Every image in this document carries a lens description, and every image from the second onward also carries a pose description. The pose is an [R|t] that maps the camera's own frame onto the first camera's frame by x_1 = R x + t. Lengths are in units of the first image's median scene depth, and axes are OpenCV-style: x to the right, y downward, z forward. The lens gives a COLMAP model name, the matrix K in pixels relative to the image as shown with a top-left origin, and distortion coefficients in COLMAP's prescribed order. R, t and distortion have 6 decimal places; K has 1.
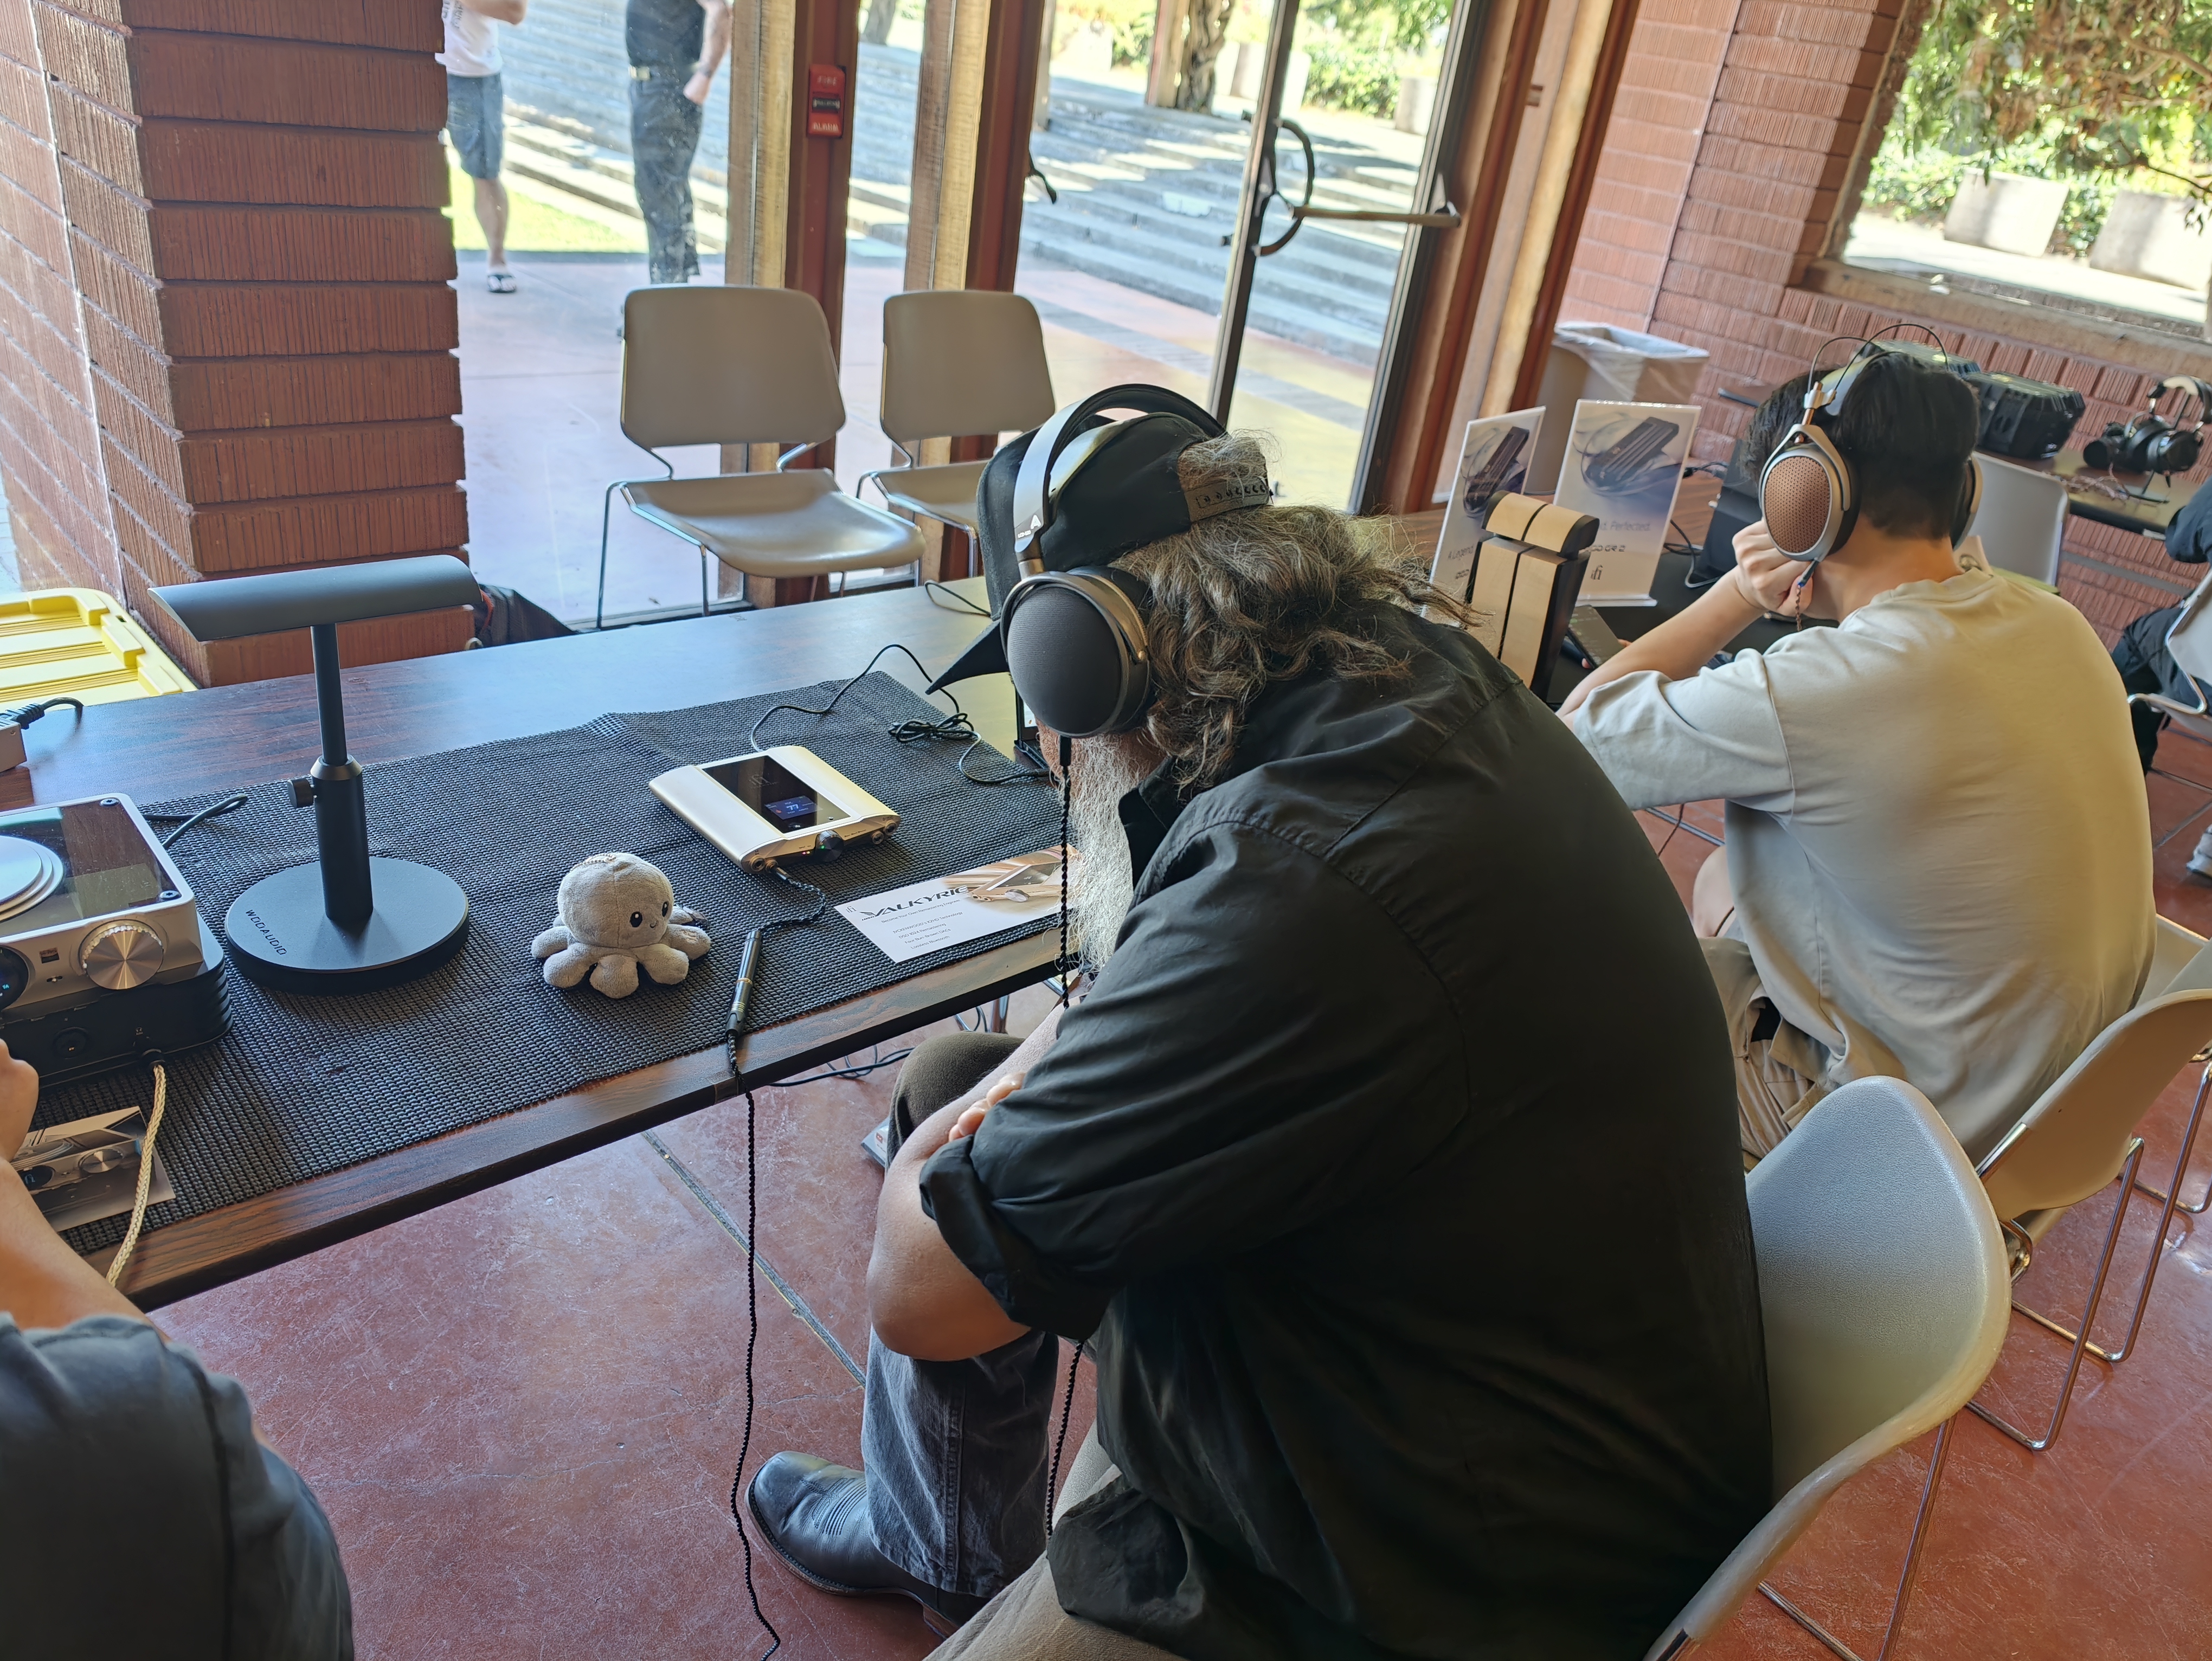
lens RADIAL K [[1571.0, 0, 1106.2], [0, 1571.0, 898.8], [0, 0, 1]] dist [-0.000423, -0.002276]
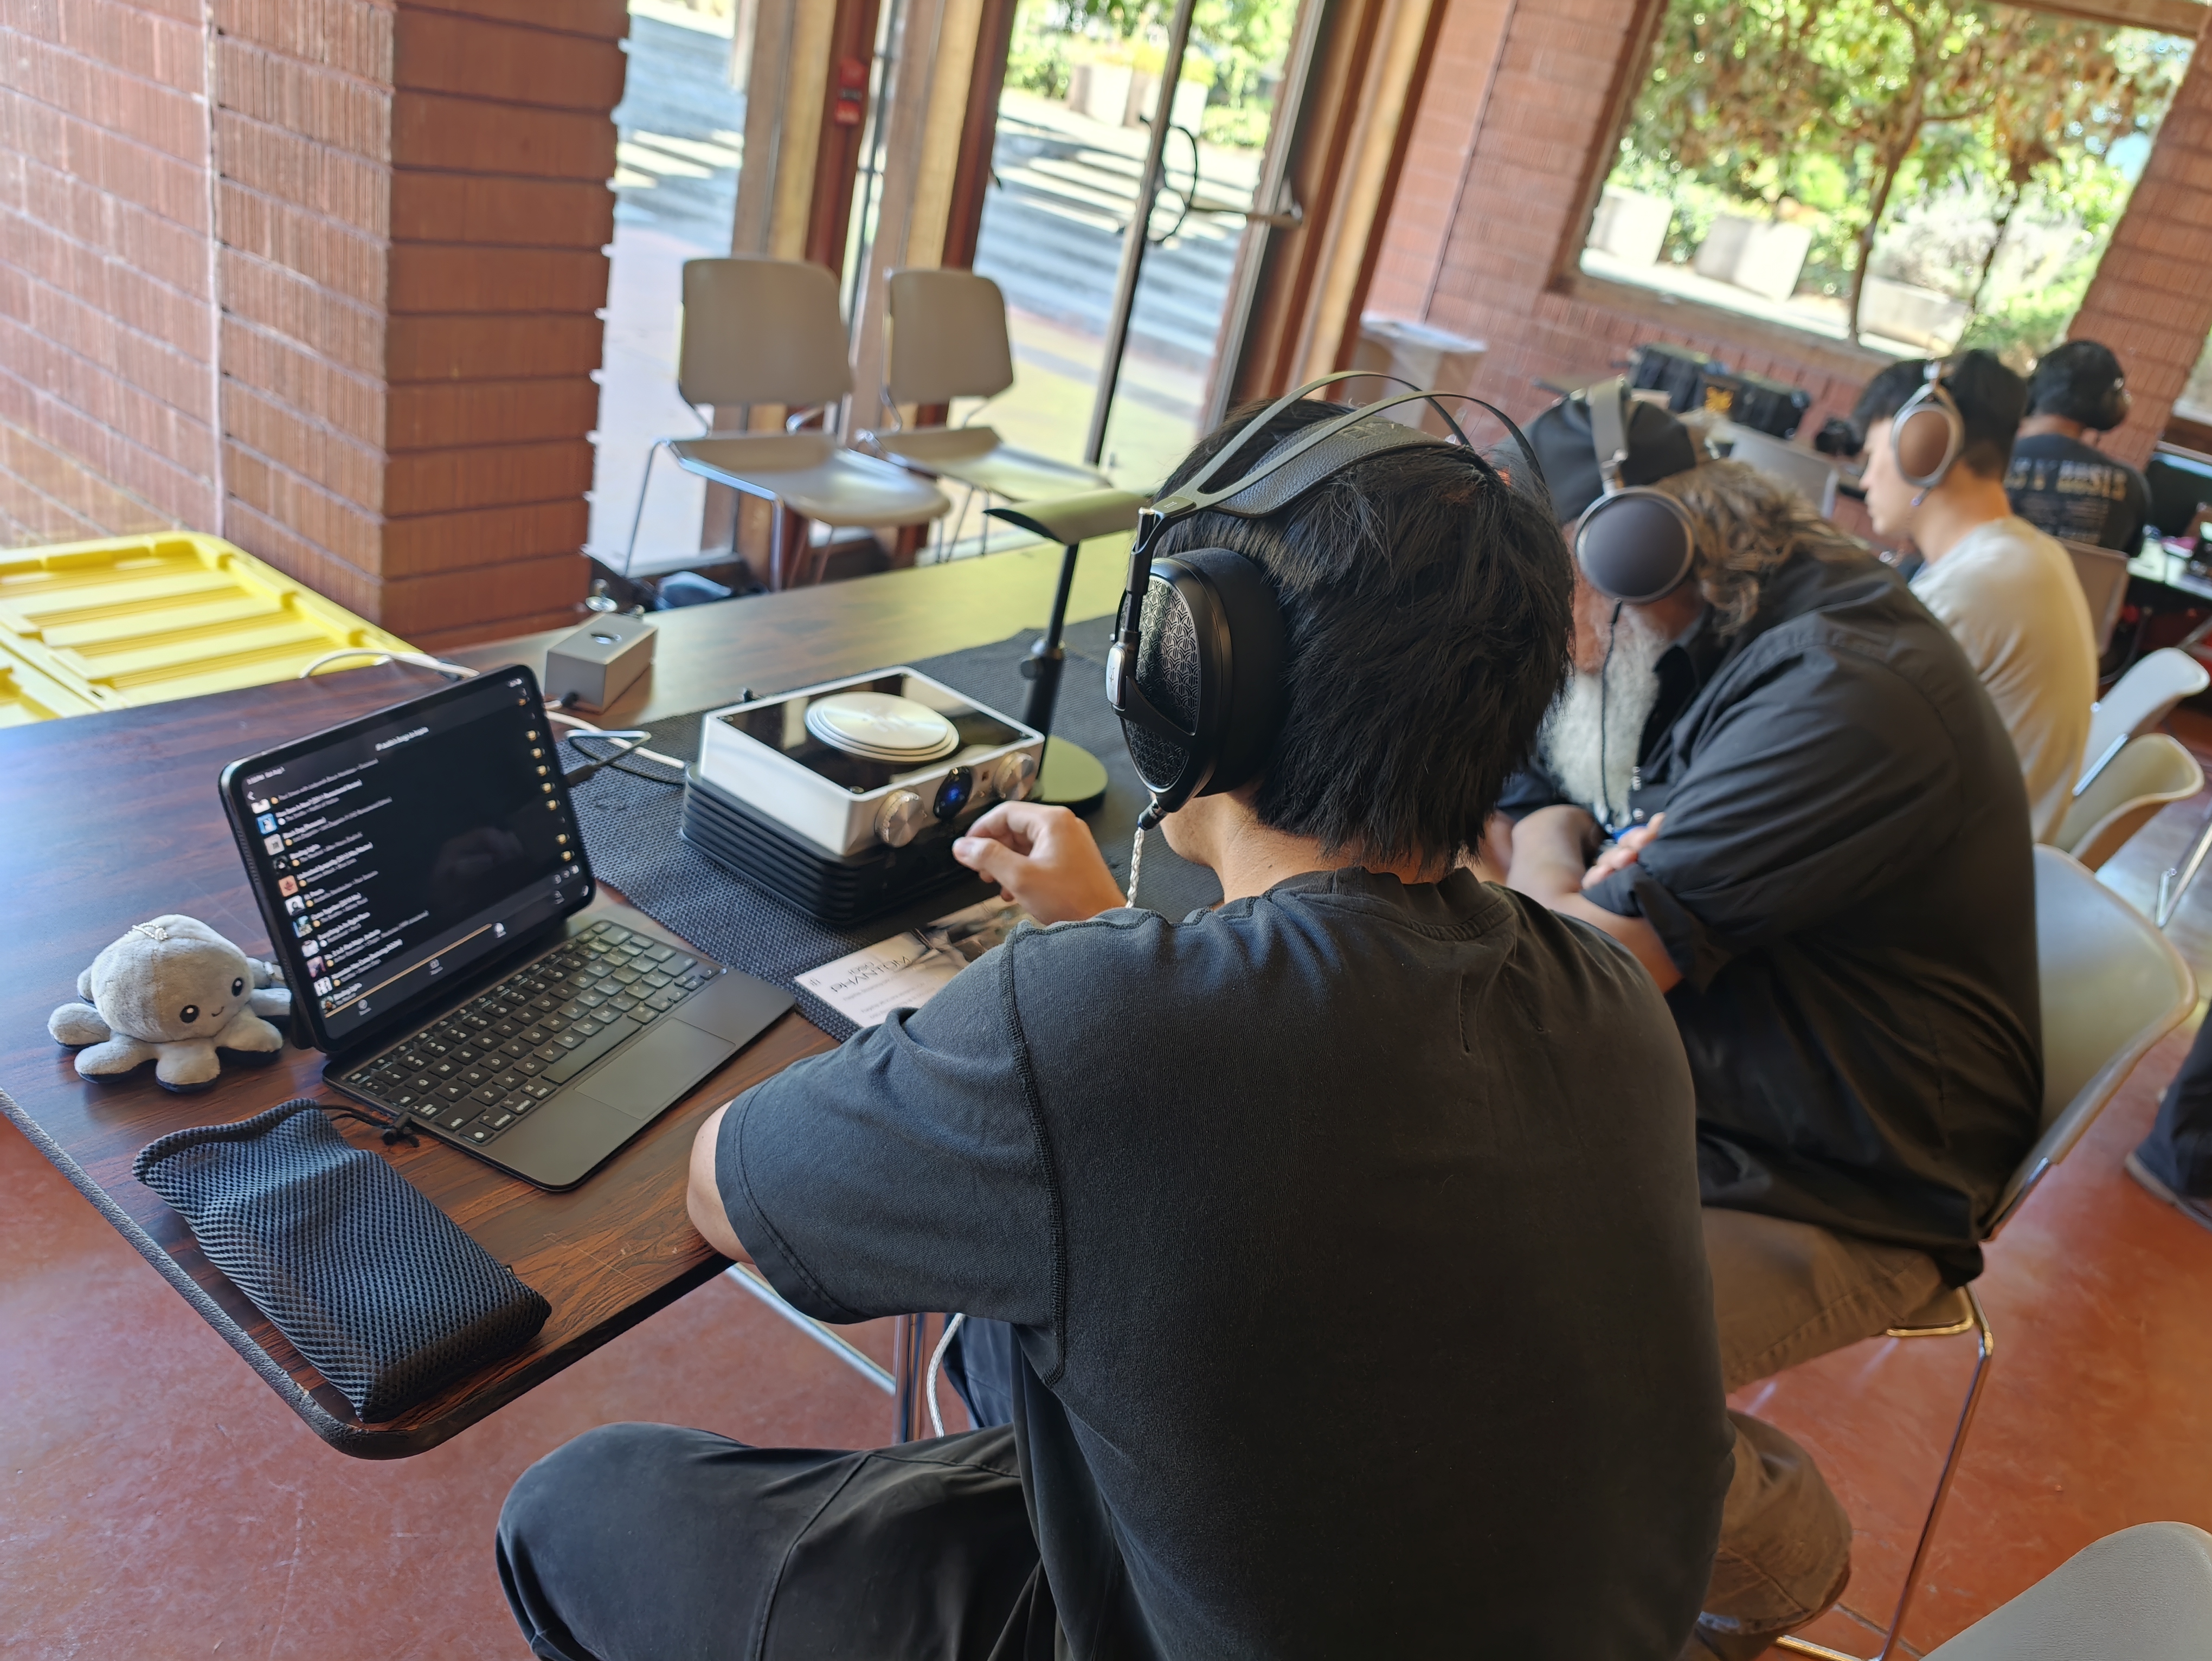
lens RADIAL K [[1600.2, 0, 1158.9], [0, 1600.2, 863.7], [0, 0, 1]] dist [-0.008855, 0.003814]
pose [[0.970947, -0.043656, 0.235277, -0.226087], [0.046400, 0.998904, -0.006135, 0.035744], [-0.234751, 0.016874, 0.971909, -0.099410]]
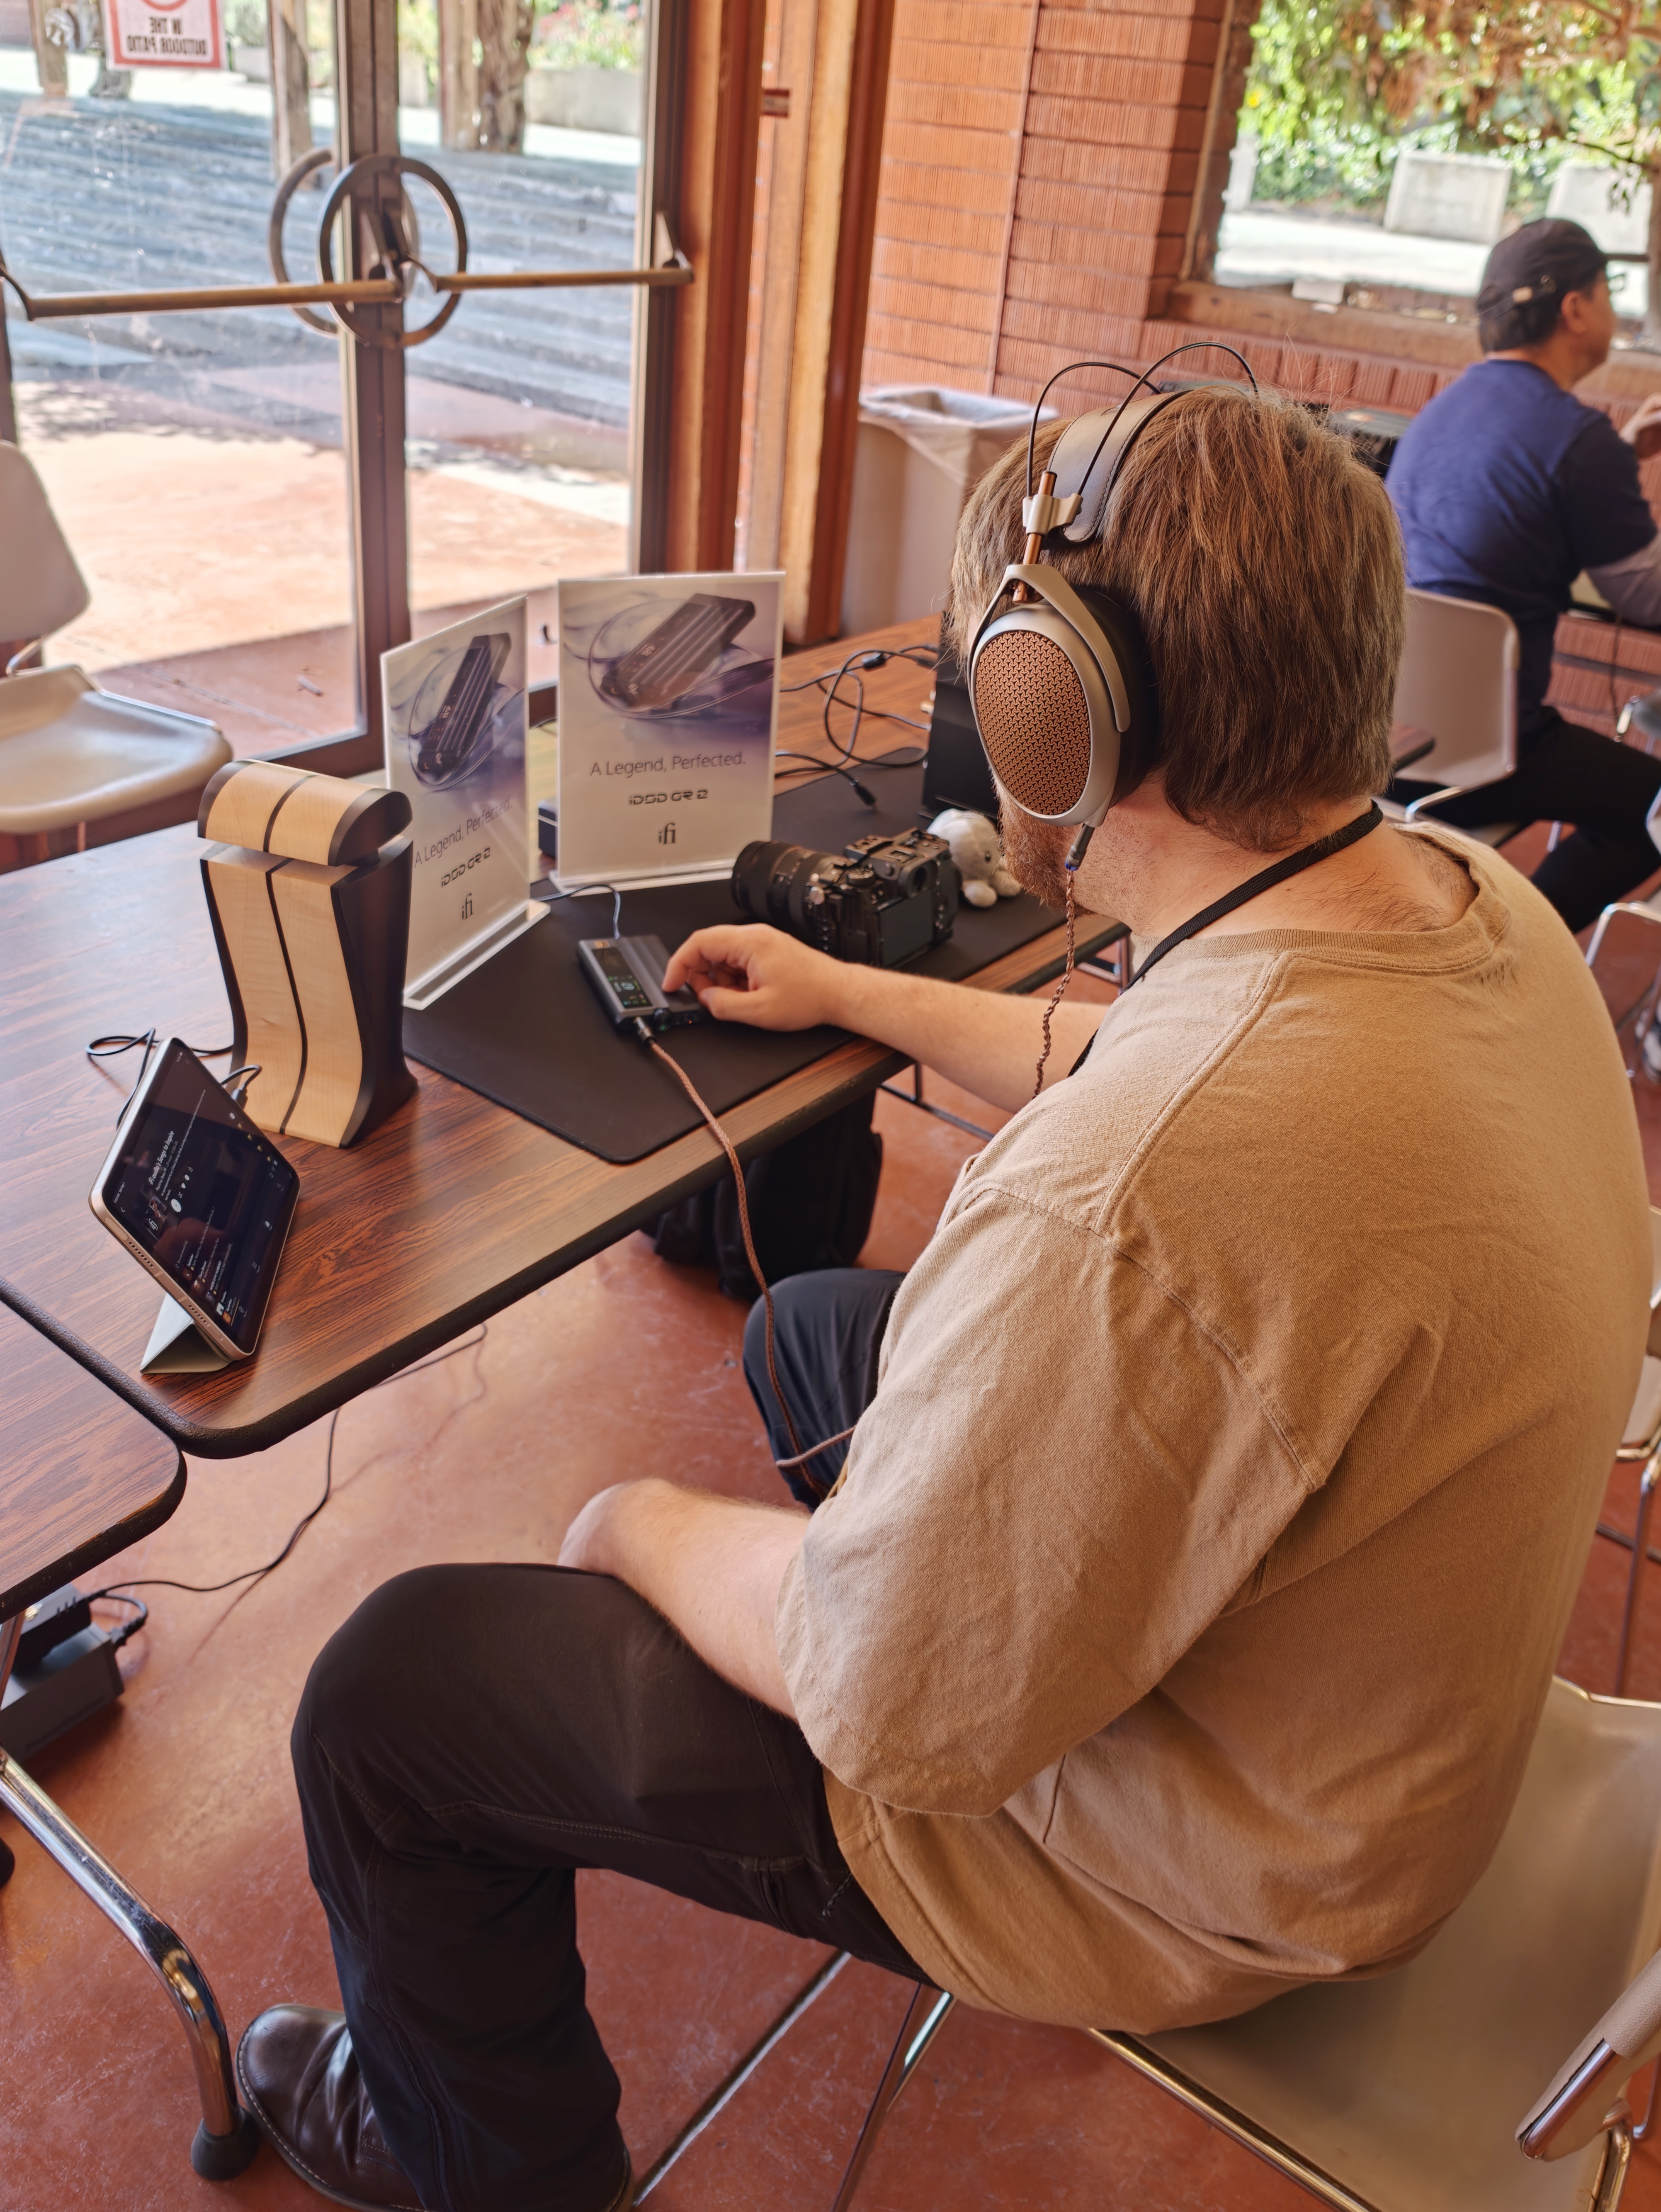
lens RADIAL K [[1801.1, 0, 830.5], [0, 1801.1, 1106.0], [0, 0, 1]] dist [0.062265, -0.096238]
pose [[0.981987, -0.139096, 0.127883, 0.168861], [0.136290, 0.990200, 0.030478, -0.066752], [-0.130869, -0.012500, 0.991321, 0.148601]]
